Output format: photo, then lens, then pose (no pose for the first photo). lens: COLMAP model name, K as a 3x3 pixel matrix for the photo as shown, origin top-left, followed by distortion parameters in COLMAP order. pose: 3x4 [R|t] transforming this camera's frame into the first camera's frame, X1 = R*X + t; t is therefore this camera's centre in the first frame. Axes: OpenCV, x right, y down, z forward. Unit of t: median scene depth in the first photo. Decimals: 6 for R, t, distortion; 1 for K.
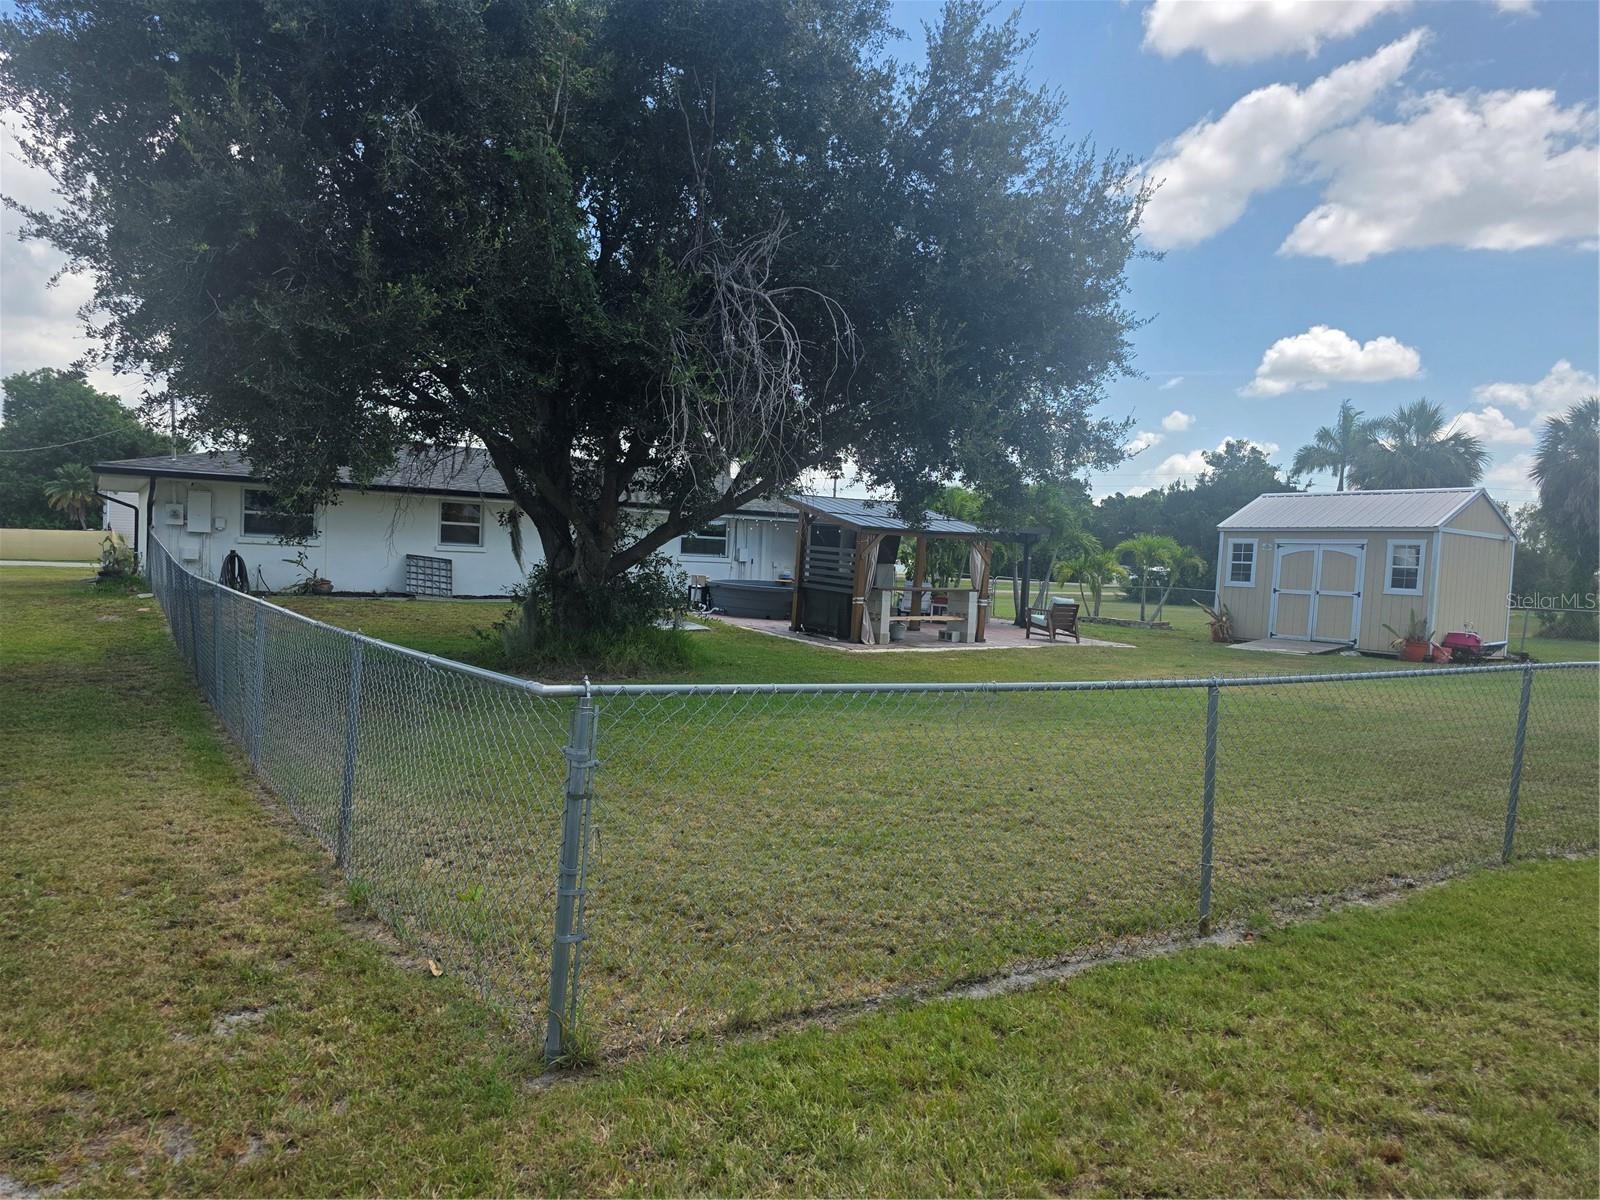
lens RADIAL K [[1051.4, 0, 800.0], [0, 1051.4, 600.0], [0, 0, 1]] dist [0.003121, 0.000716]
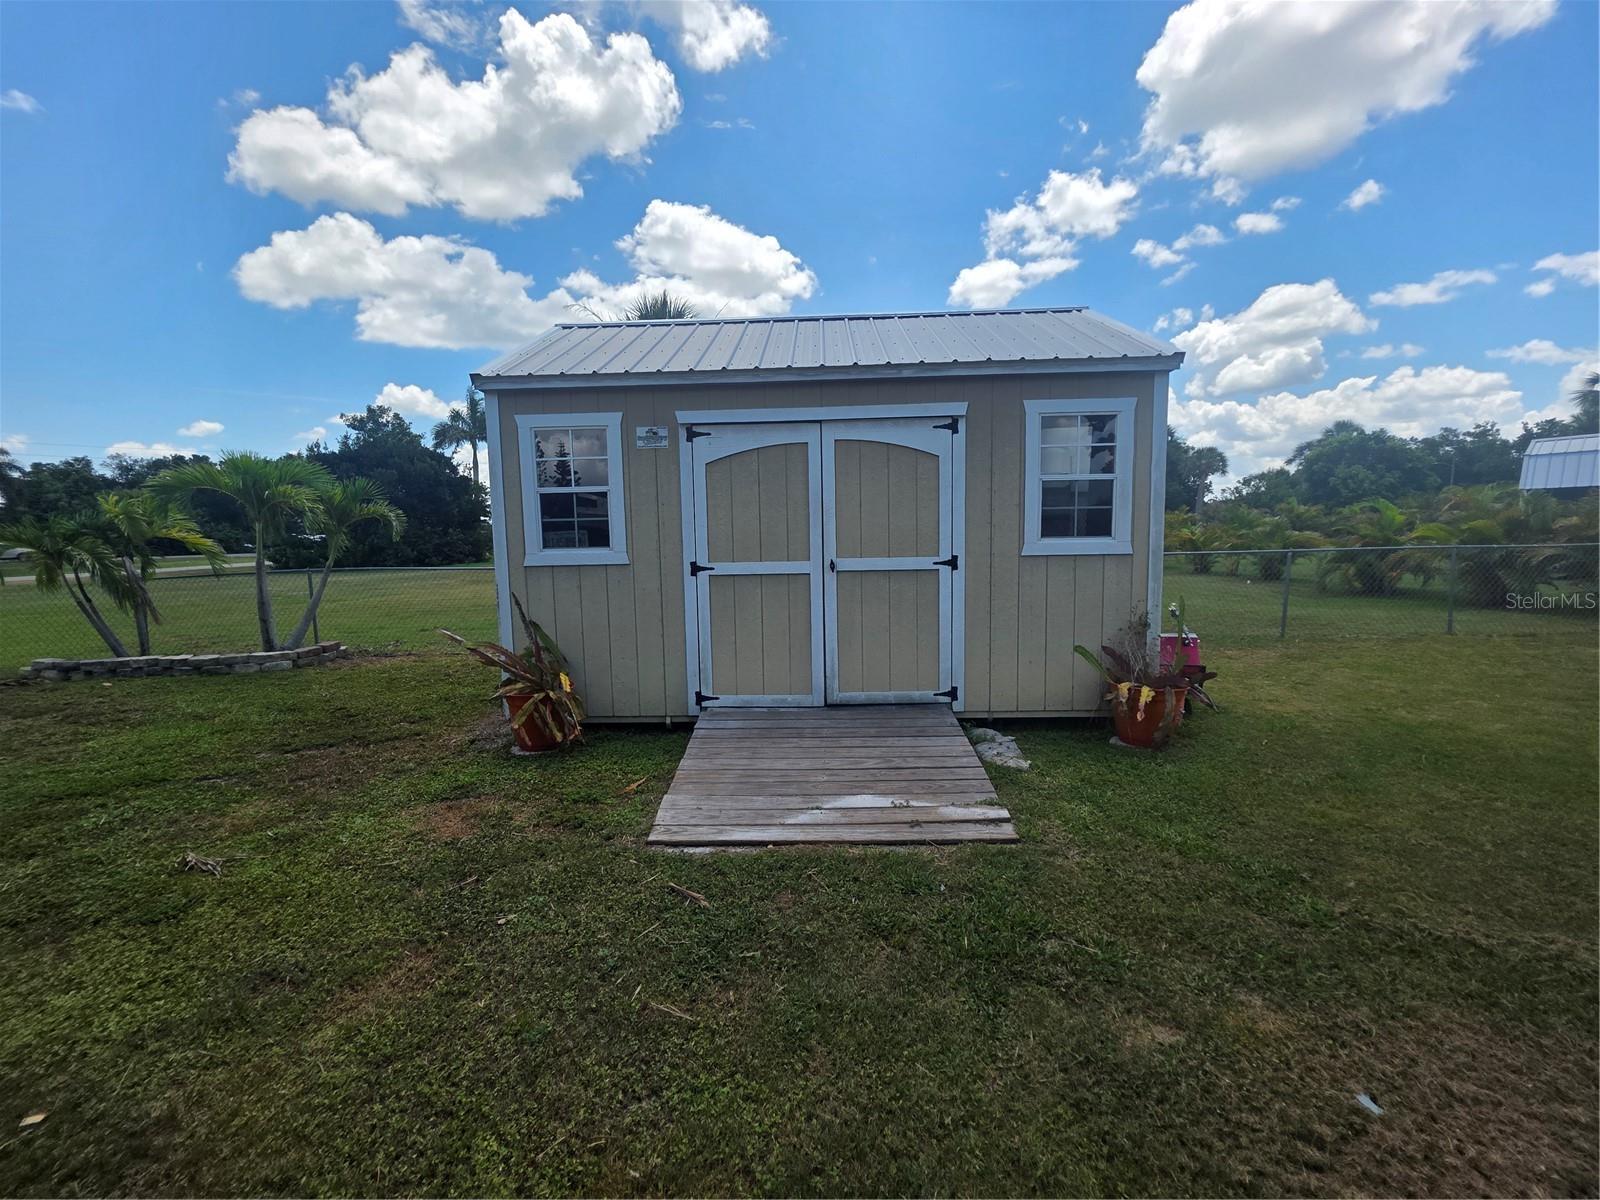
lens RADIAL K [[654.8, 0, 806.1], [0, 654.8, 600.3], [0, 0, 1]] dist [0.001657, 0.000068]
pose [[0.562480, -0.139403, 0.814974, 0.228567], [0.075812, 0.990227, 0.117056, -0.015673], [-0.823328, -0.004057, 0.567551, 0.649590]]
